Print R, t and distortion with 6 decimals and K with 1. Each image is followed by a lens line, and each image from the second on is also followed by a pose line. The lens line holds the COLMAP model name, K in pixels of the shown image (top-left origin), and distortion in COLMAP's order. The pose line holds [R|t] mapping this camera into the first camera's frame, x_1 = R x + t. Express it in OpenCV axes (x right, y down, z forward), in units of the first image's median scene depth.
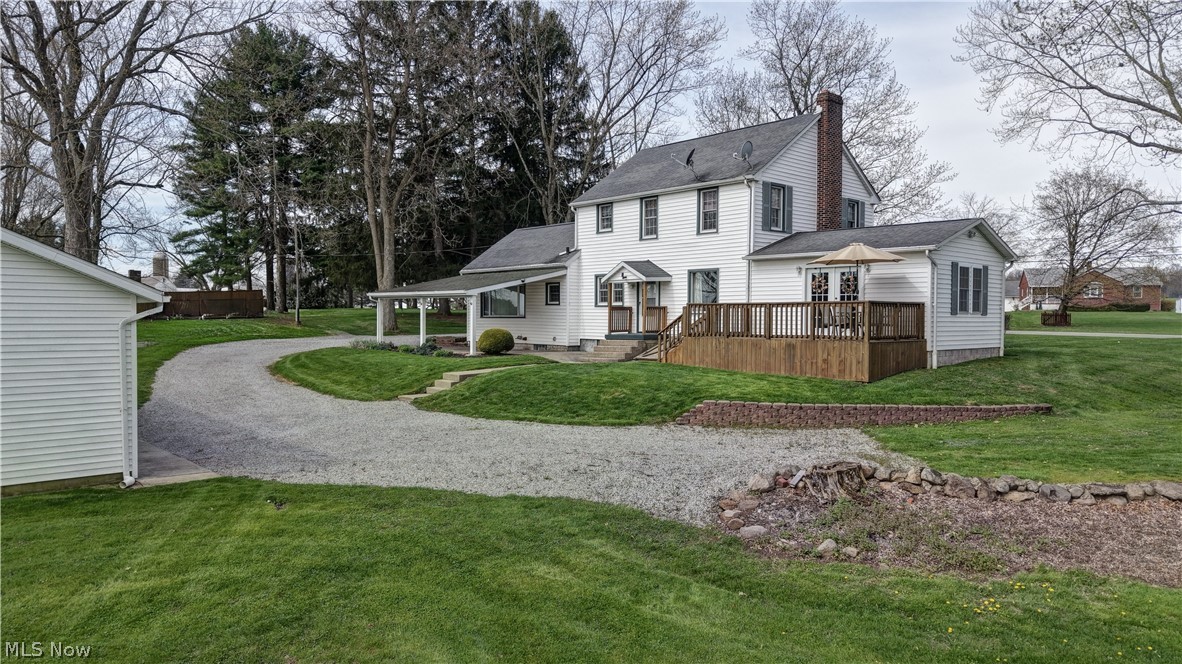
lens RADIAL K [[794.7, 0, 590.6], [0, 794.7, 337.4], [0, 0, 1]] dist [0.033043, -0.024432]
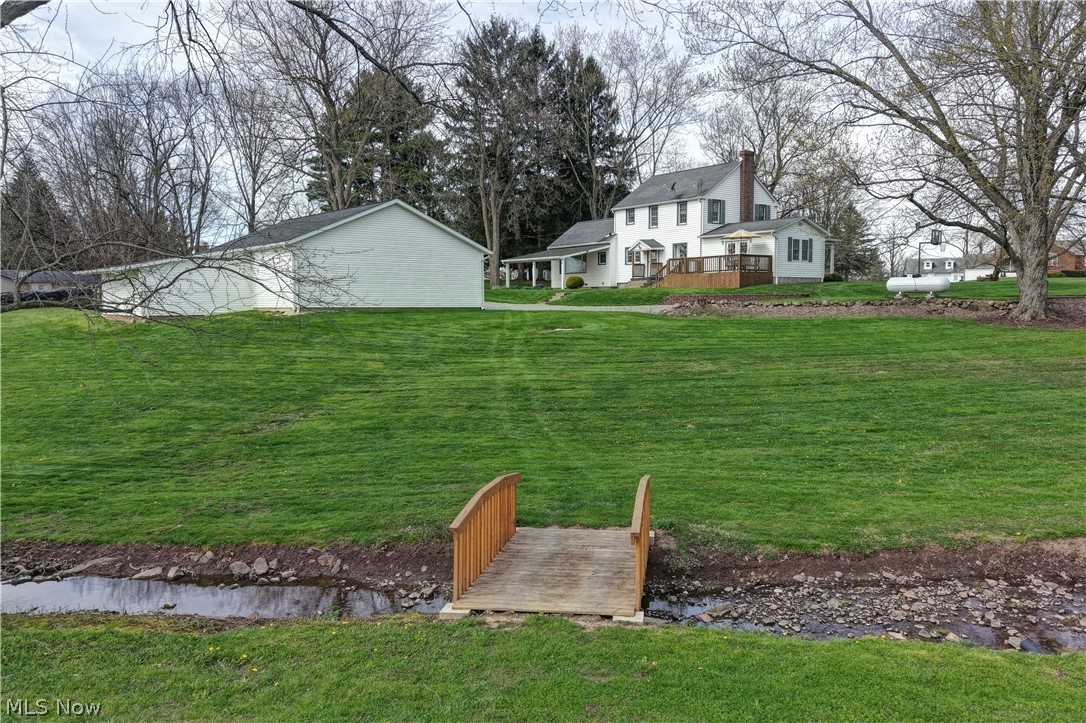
lens RADIAL K [[834.1, 0, 542.5], [0, 834.1, 366.8], [0, 0, 1]] dist [0.002209, -0.005373]
pose [[0.995942, -0.001705, -0.089986, -0.013588], [0.005908, 0.998903, 0.046462, 0.124465], [0.089808, -0.046805, 0.994859, -1.116753]]
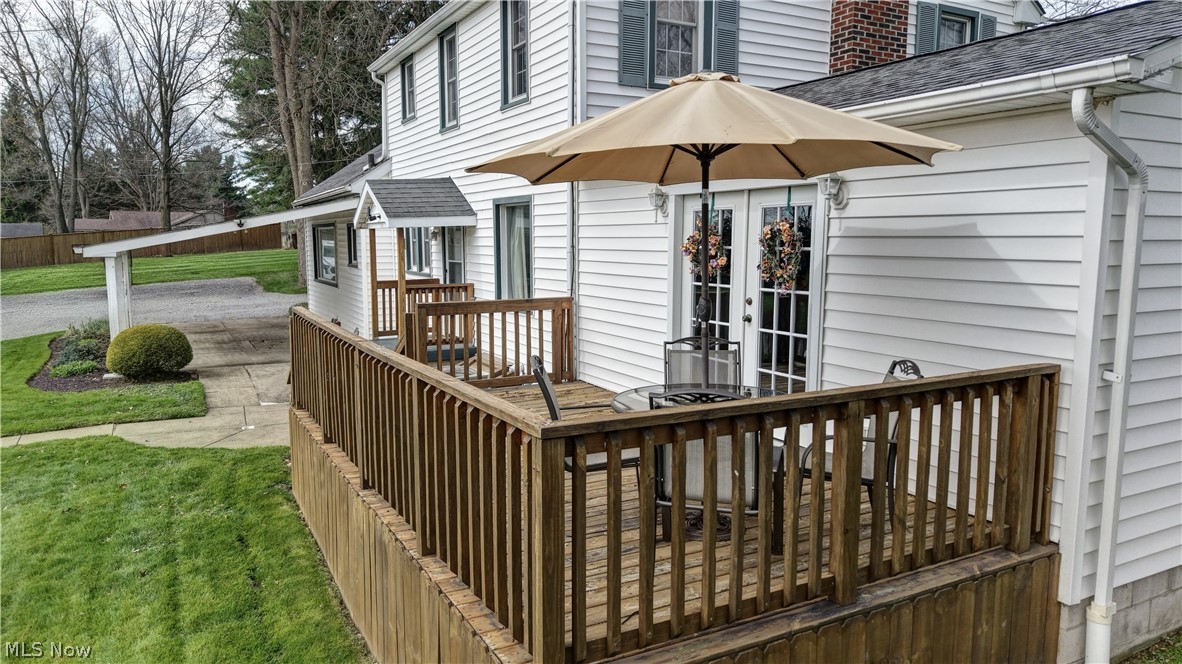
lens RADIAL K [[794.7, 0, 582.2], [0, 794.7, 333.4], [0, 0, 1]] dist [0.033043, -0.024432]
pose [[0.965979, 0.028906, -0.257000, 0.278892], [-0.004948, 0.995618, 0.093385, -0.054897], [0.258573, -0.088937, 0.961889, 0.612192]]
